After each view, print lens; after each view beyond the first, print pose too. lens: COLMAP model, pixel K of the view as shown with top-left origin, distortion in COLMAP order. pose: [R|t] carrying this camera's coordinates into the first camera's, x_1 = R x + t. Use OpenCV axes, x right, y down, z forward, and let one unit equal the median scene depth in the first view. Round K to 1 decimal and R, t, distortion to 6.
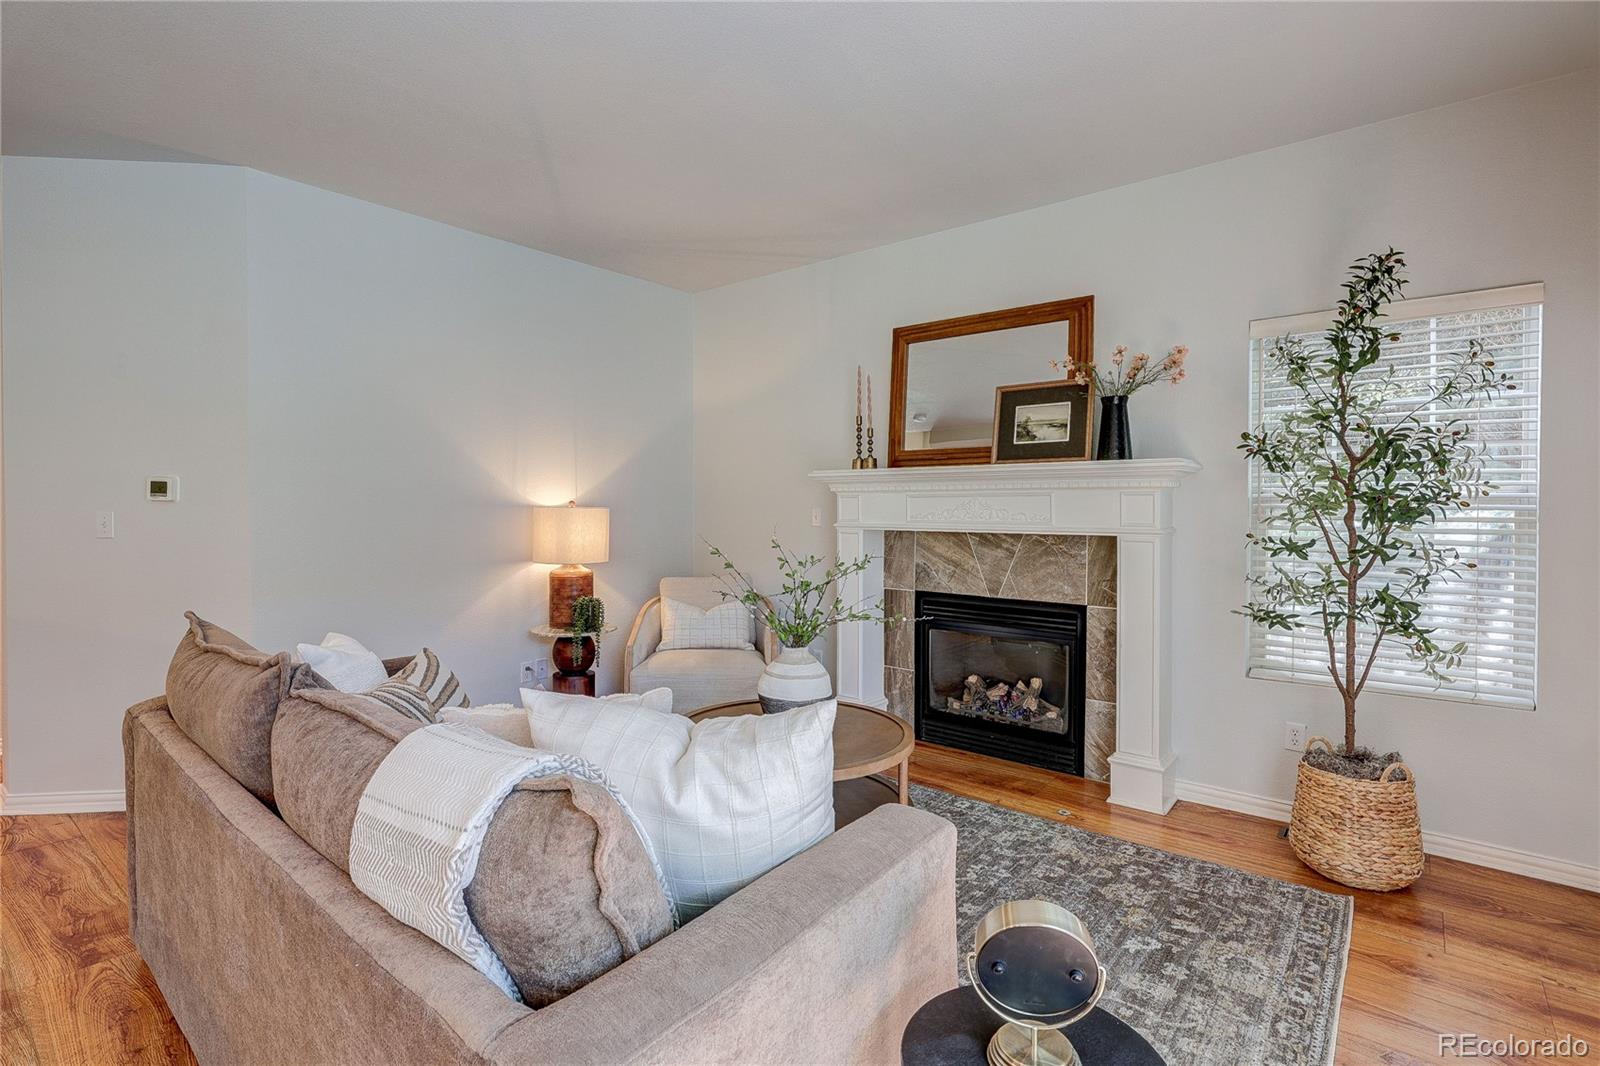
lens RADIAL K [[755.4, 0, 794.1], [0, 755.4, 514.7], [0, 0, 1]] dist [-0.016370, 0.000030]
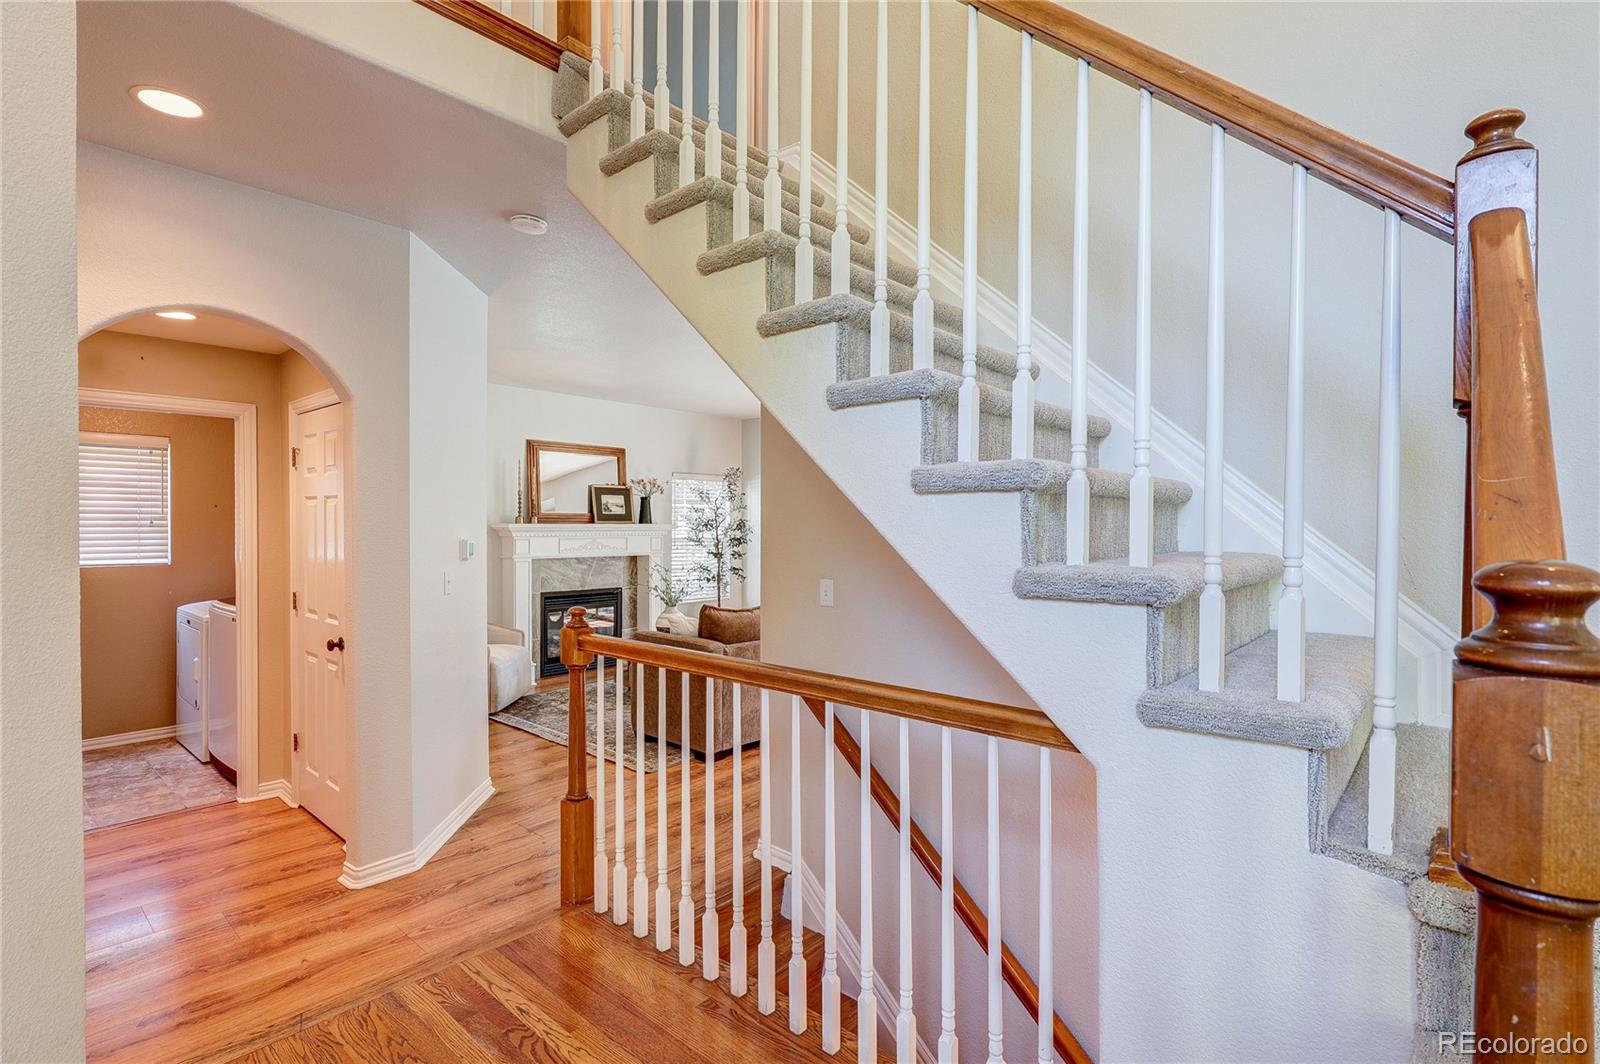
lens RADIAL K [[740.0, 0, 800.0], [0, 740.0, 532.0], [0, 0, 1]] dist [-0.002613, -0.000002]
pose [[0.032622, -0.016449, 0.999332, -1.732114], [0.003096, 0.999861, 0.016357, -0.074689], [-0.999463, 0.002560, 0.032669, 0.390353]]
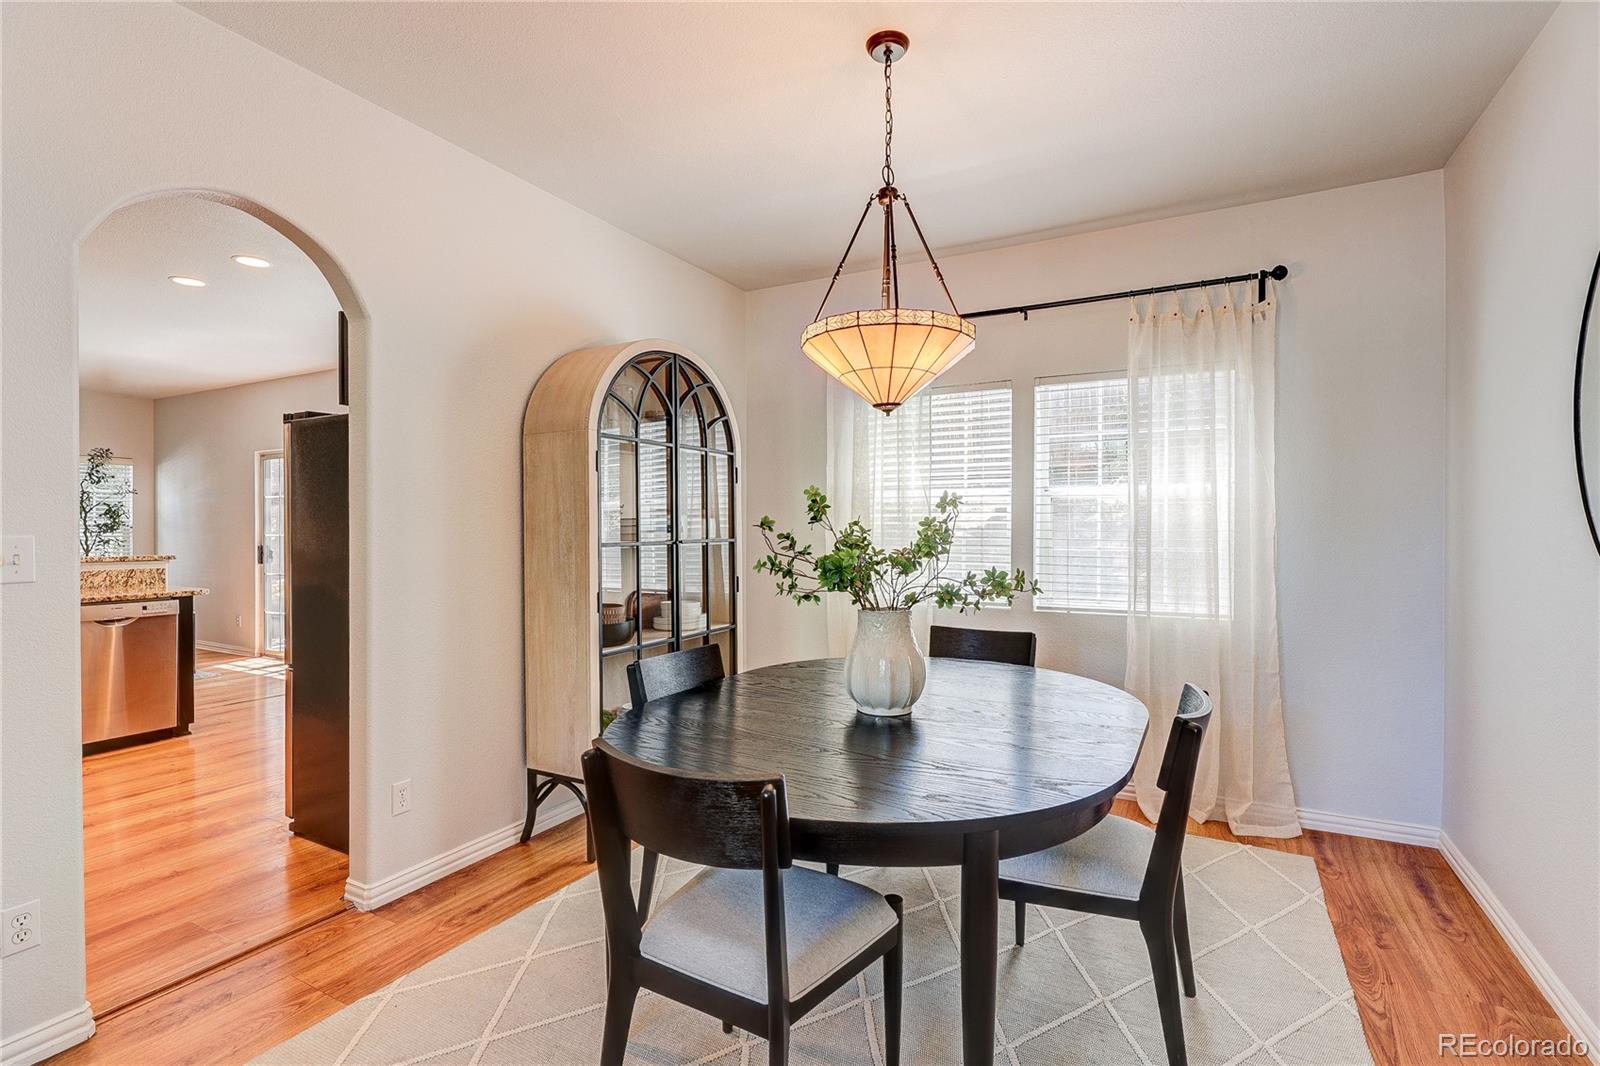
lens RADIAL K [[740.0, 0, 800.0], [0, 740.0, 533.0], [0, 0, 1]] dist [-0.002613, -0.000002]
pose [[-0.198704, -0.011227, 0.979995, -1.927841], [0.003279, 0.999921, 0.012120, -0.012926], [-0.980054, 0.005621, -0.198651, -0.857015]]
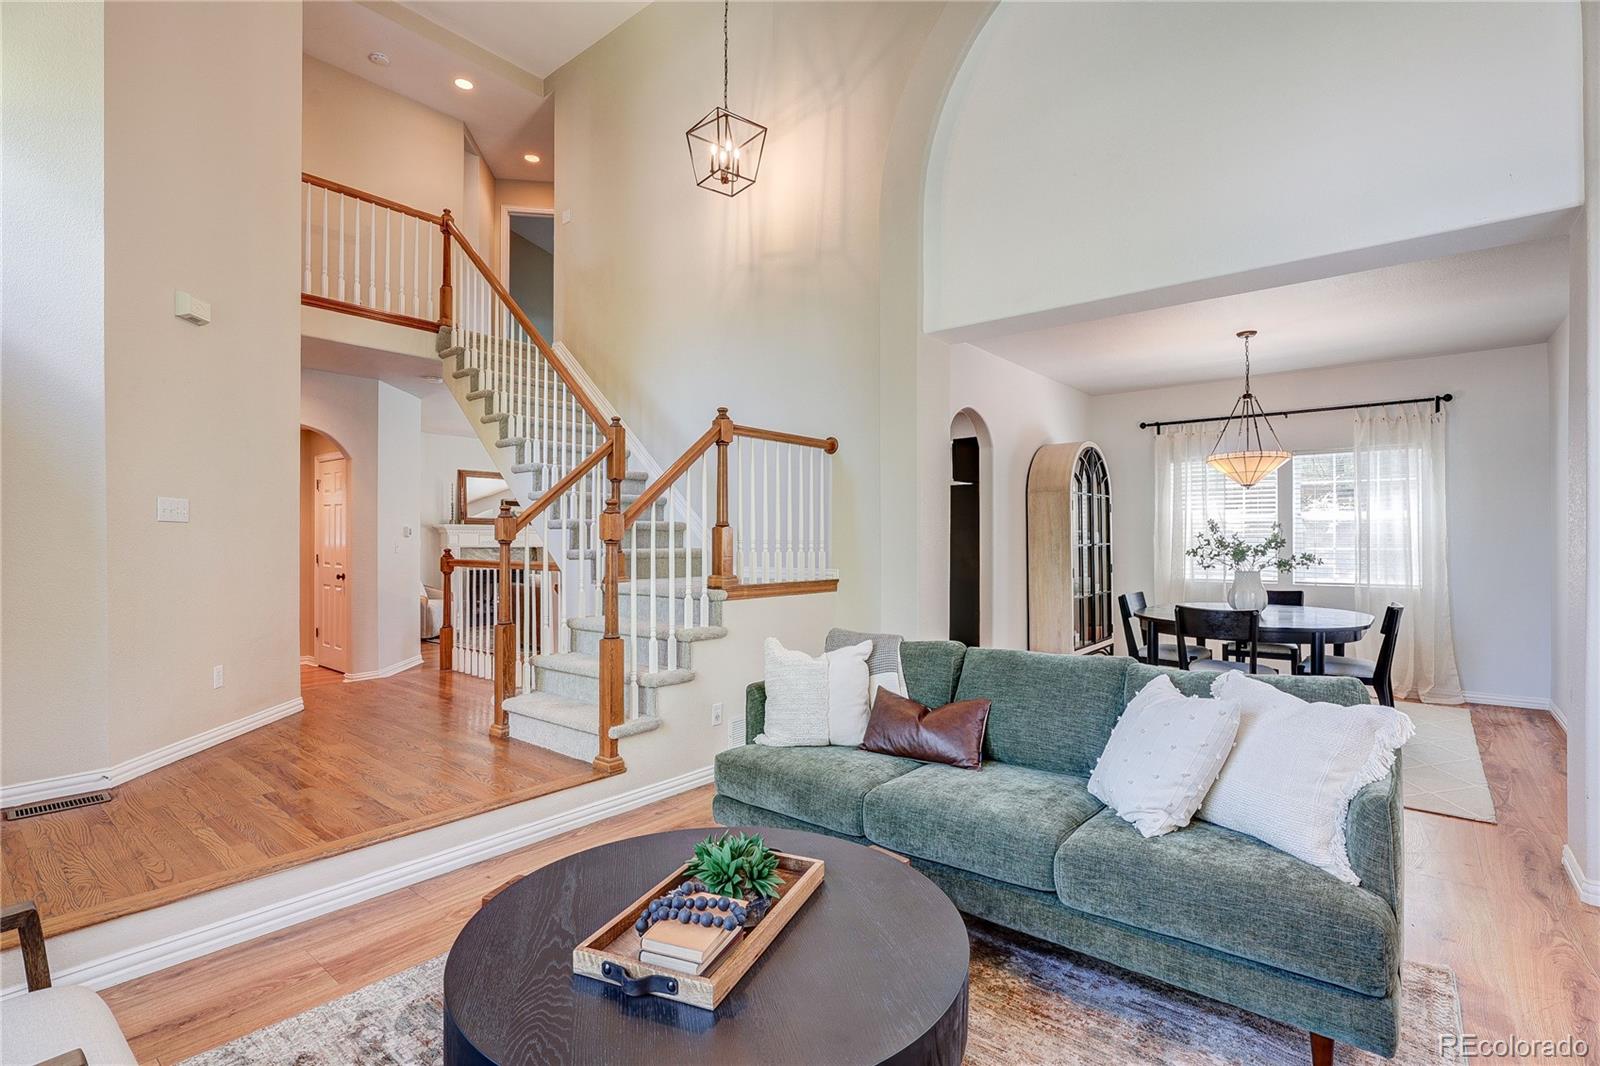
lens RADIAL K [[730.6, 0, 803.4], [0, 730.6, 532.8], [0, 0, 1]] dist [-0.001166, -0.000394]
pose [[-0.003419, 0.002693, 0.999991, -2.738828], [0.006138, 0.999978, -0.002672, -0.018538], [-0.999975, 0.006129, -0.003435, -0.198283]]
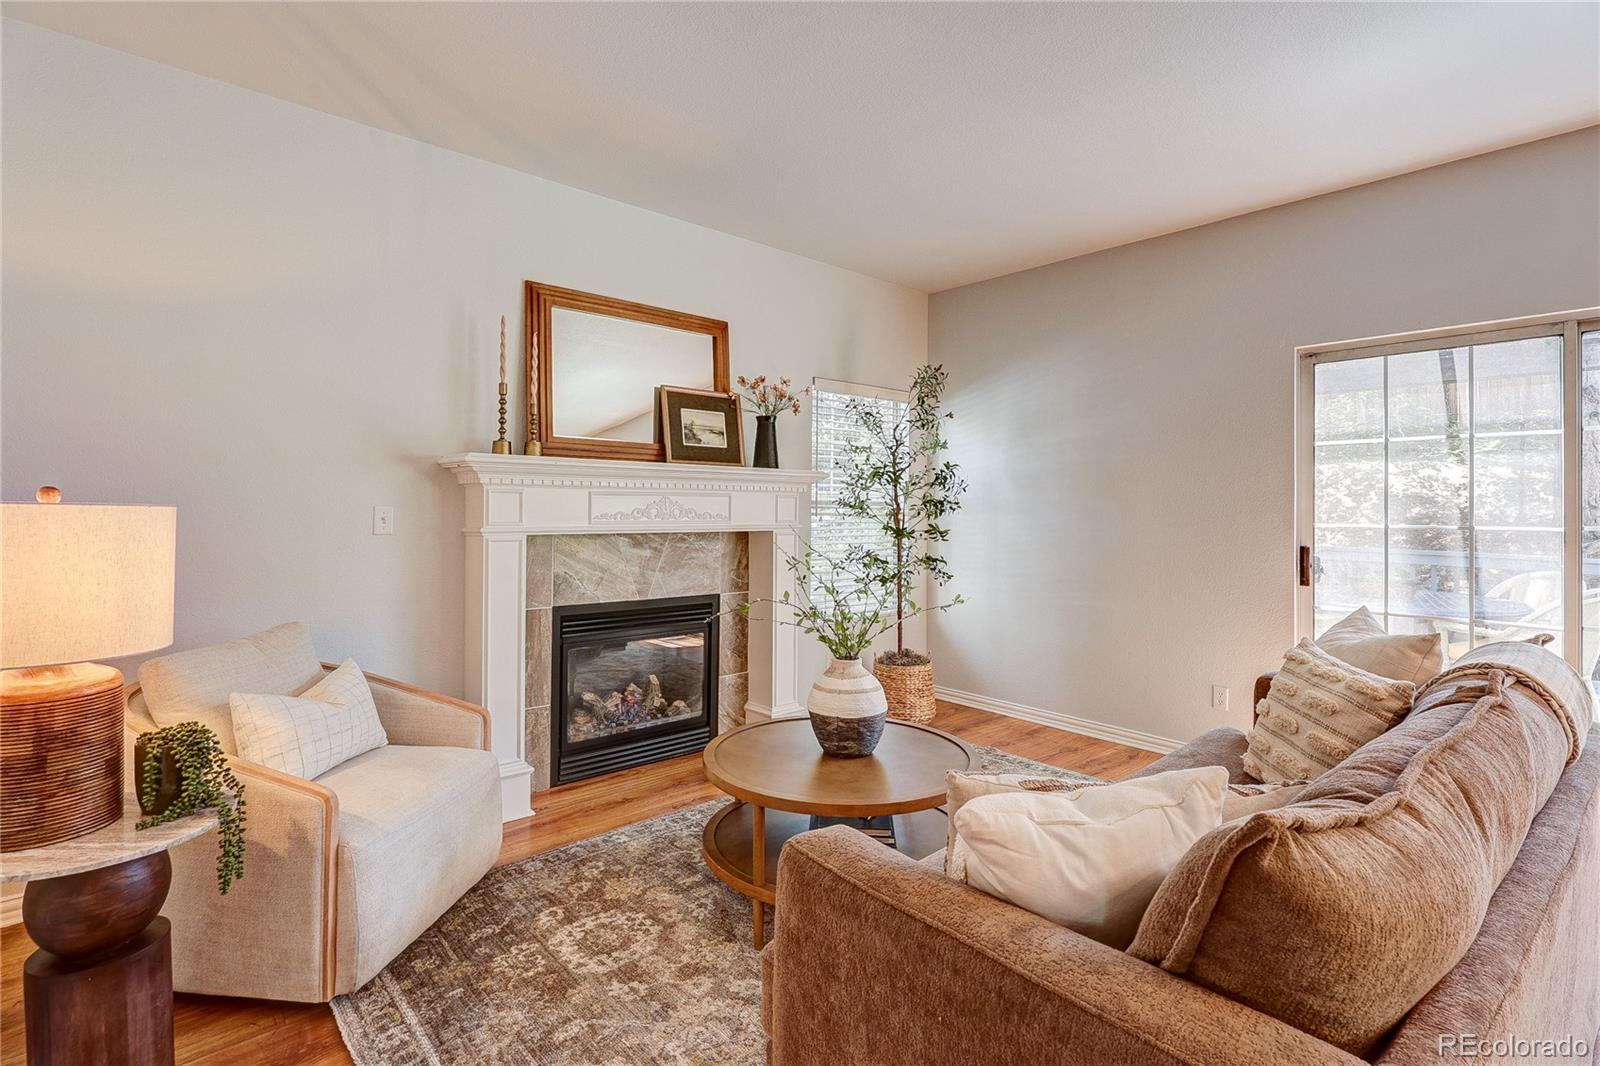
lens RADIAL K [[751.7, 0, 796.5], [0, 751.7, 498.3], [0, 0, 1]] dist [-0.001065, -0.000075]
pose [[0.155836, 0.008003, 0.987751, -0.691766], [-0.000618, 0.999968, -0.008004, -0.013251], [-0.987783, 0.000637, 0.155836, 0.690148]]
